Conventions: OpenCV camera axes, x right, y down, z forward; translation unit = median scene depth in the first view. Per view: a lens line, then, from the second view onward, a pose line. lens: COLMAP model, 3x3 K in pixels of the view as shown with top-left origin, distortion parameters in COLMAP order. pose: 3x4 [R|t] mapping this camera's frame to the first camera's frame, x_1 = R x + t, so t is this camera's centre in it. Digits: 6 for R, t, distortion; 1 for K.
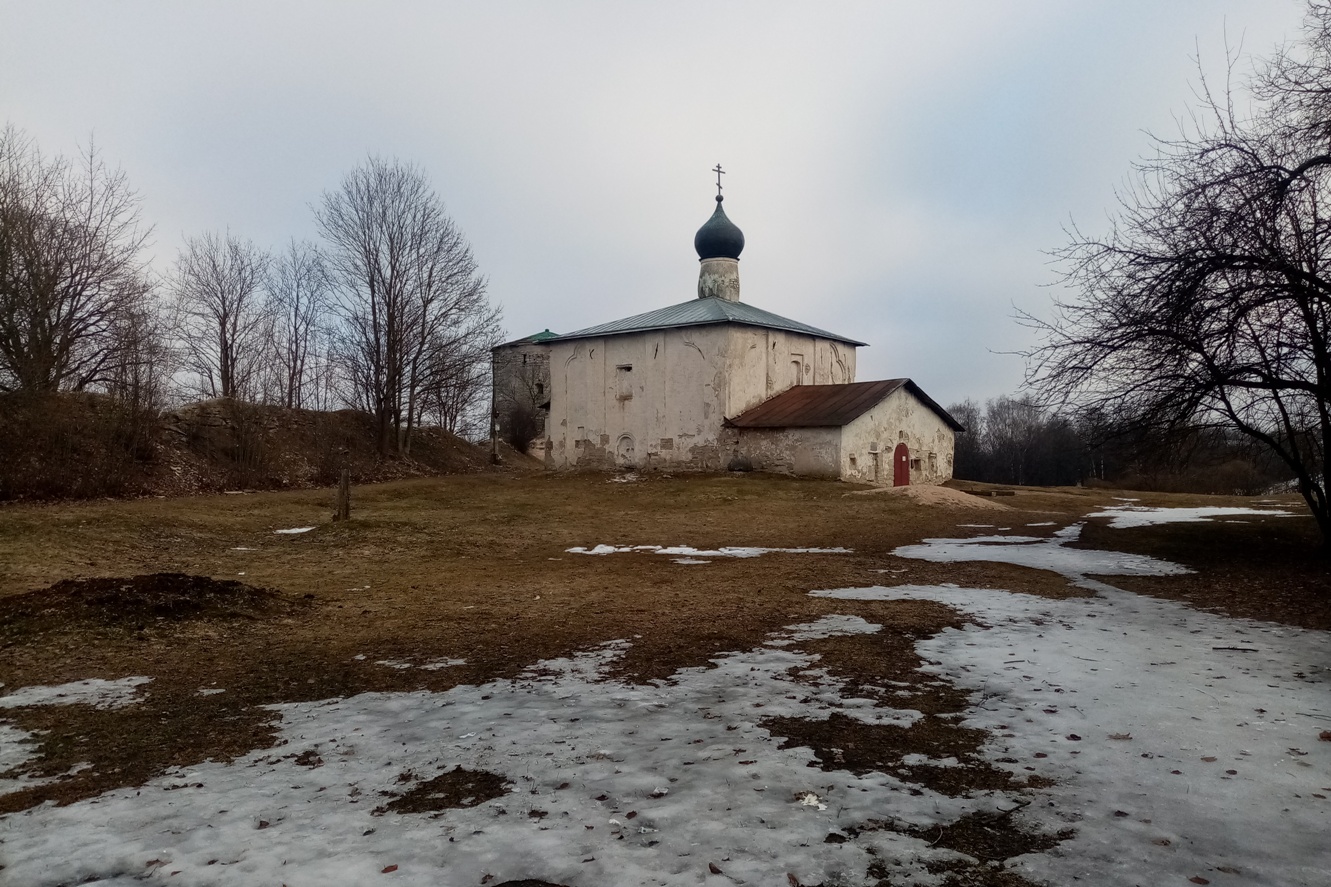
lens RADIAL K [[1033.7, 0, 665.5], [0, 1033.7, 443.5], [0, 0, 1]] dist [0.090022, -0.133008]
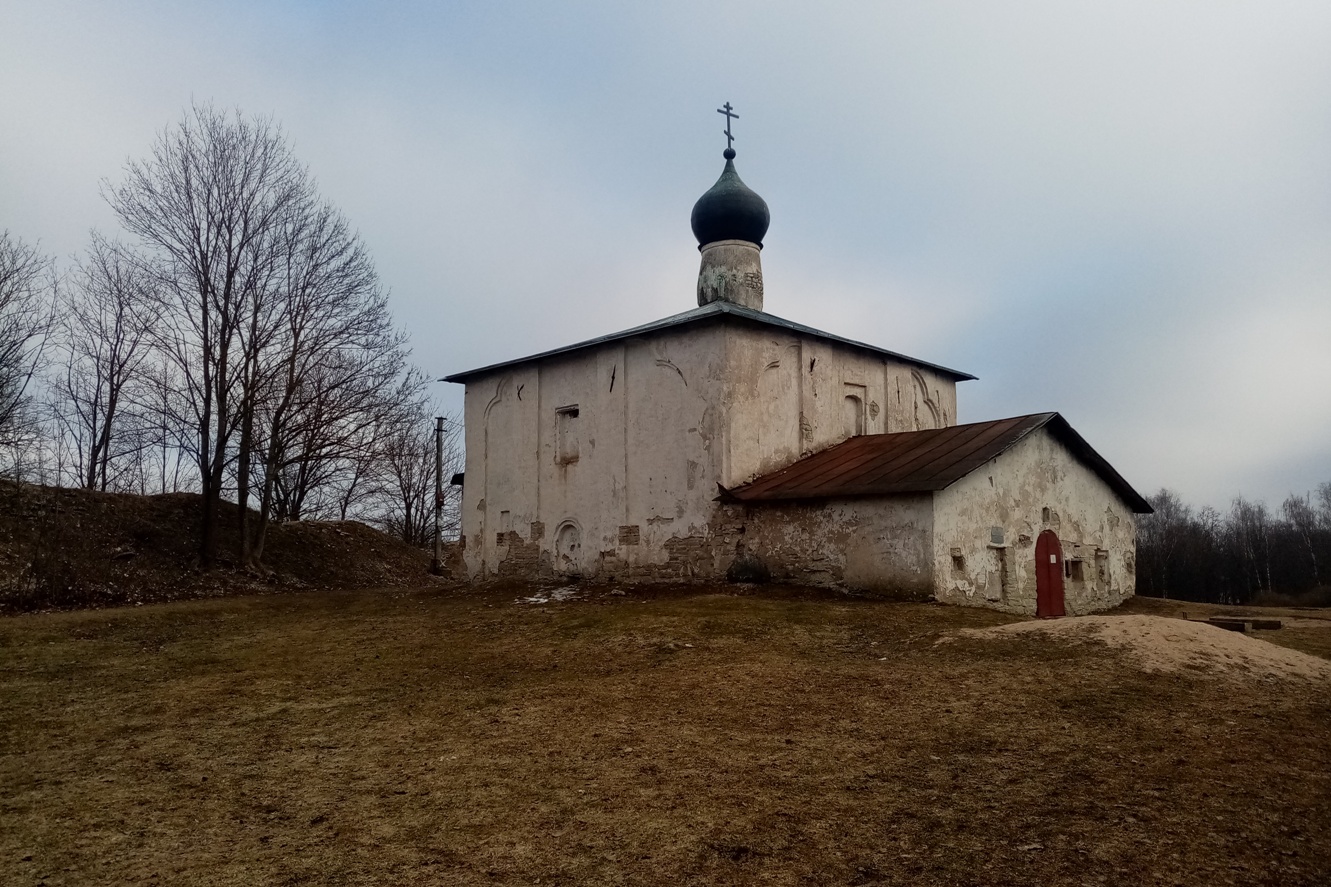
lens RADIAL K [[1033.7, 0, 665.5], [0, 1033.7, 443.5], [0, 0, 1]] dist [0.090022, -0.133008]
pose [[0.995728, -0.016616, -0.090830, 0.074088], [0.006880, 0.994292, -0.106467, 0.010949], [0.092081, 0.105388, 0.990159, 0.413116]]
